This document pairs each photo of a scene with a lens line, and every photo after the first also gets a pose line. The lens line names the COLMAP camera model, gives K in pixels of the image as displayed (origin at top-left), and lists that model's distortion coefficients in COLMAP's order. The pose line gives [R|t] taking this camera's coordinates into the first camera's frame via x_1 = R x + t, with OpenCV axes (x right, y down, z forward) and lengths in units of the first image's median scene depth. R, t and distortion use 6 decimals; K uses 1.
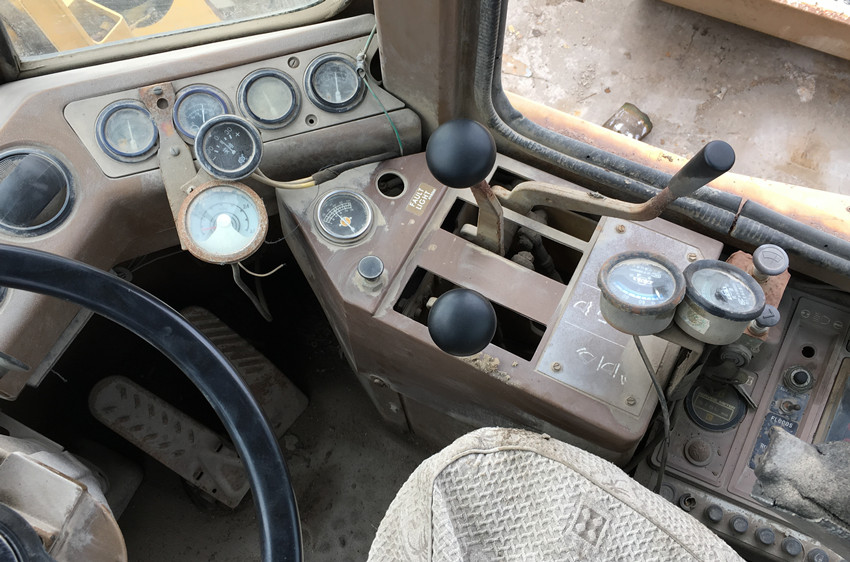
lens RADIAL K [[766.4, 0, 425.0], [0, 766.4, 281.0], [0, 0, 1]] dist [0.013484, 0.002437]
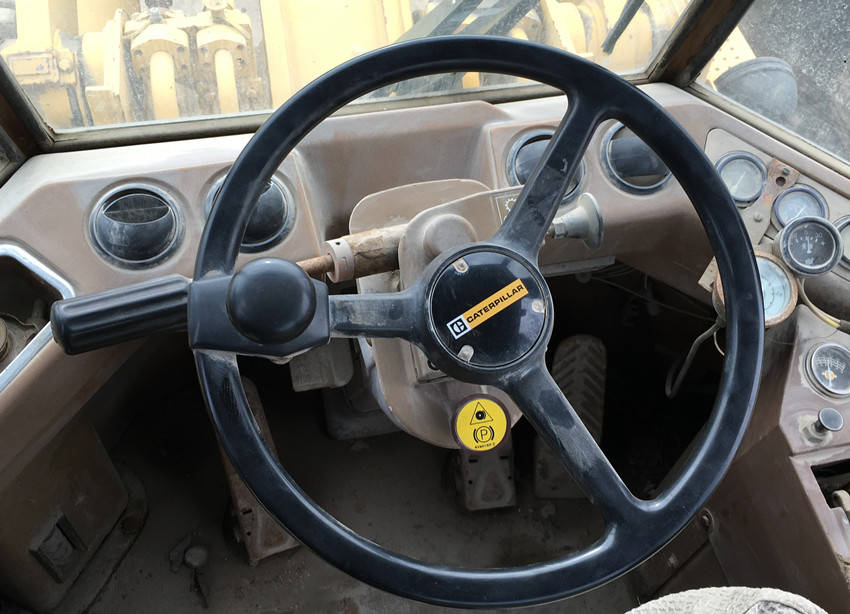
lens RADIAL K [[856.6, 0, 425.0], [0, 856.6, 307.0], [0, 0, 1]] dist [-0.001756, -0.010414]
pose [[0.641050, 0.684511, -0.347131, -0.119929], [-0.738519, 0.673259, -0.036223, 0.308537], [0.208914, 0.279584, 0.937117, -0.200427]]
